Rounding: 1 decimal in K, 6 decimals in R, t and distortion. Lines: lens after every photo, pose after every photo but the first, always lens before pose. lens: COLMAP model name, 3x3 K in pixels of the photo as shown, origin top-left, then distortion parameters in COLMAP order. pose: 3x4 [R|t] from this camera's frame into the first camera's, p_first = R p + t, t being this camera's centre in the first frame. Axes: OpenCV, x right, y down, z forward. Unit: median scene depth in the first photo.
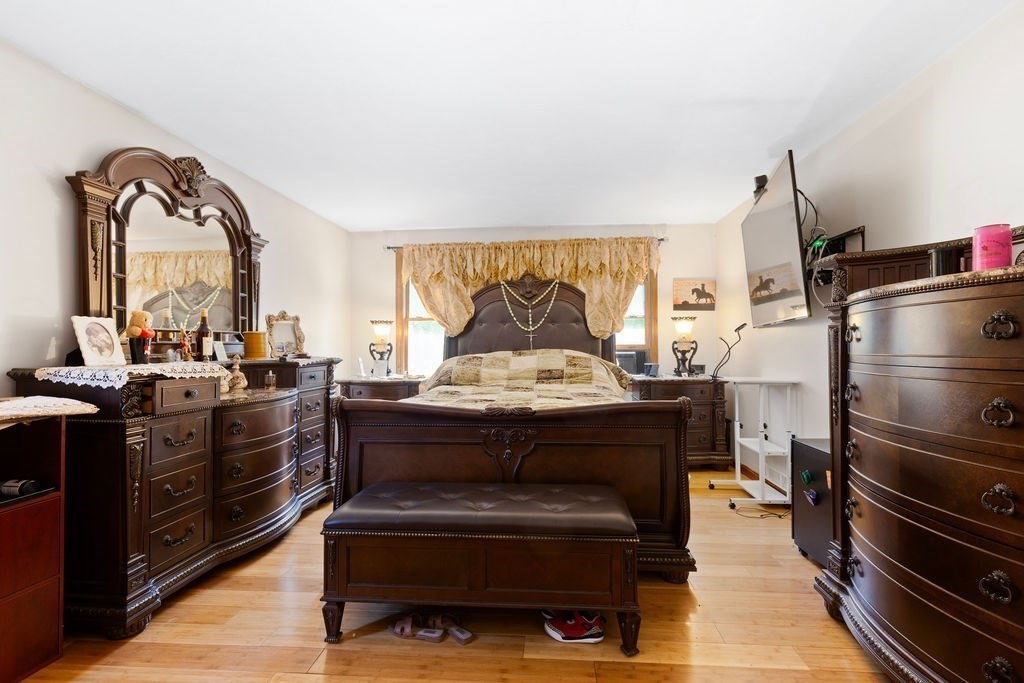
lens RADIAL K [[472.4, 0, 528.5], [0, 472.4, 338.2], [0, 0, 1]] dist [0.006967, -0.000443]
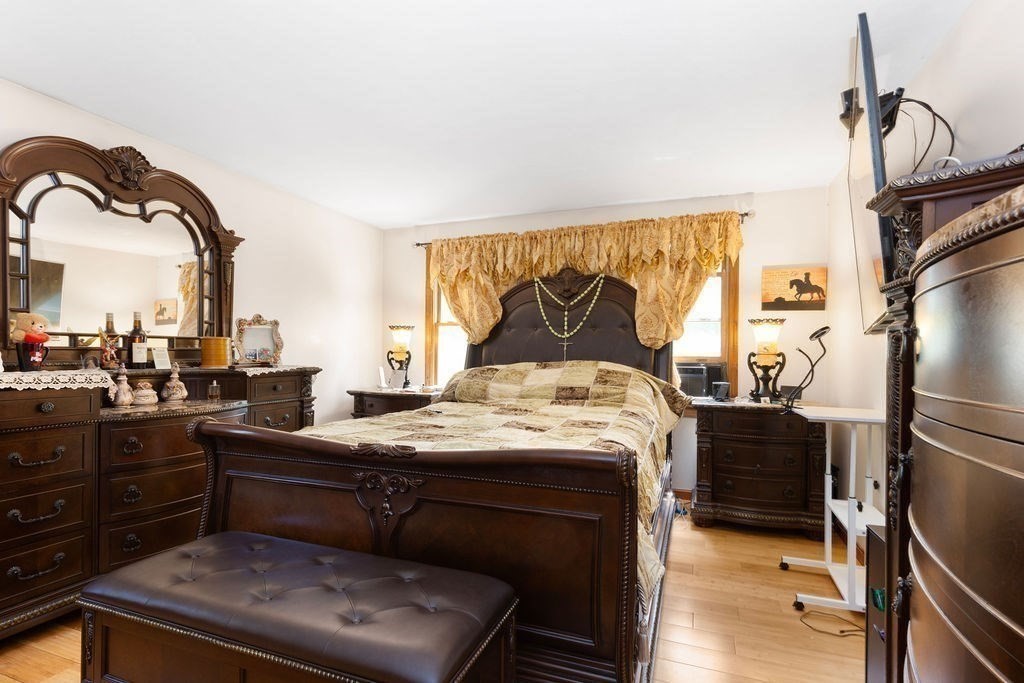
lens RADIAL K [[500.7, 0, 512.9], [0, 500.7, 354.1], [0, 0, 1]] dist [0.010626, 0.000128]
pose [[0.960224, 0.013015, -0.278928, 0.159489], [-0.008625, 0.999819, 0.016961, -0.001524], [0.279098, -0.013881, 0.960162, 0.149886]]
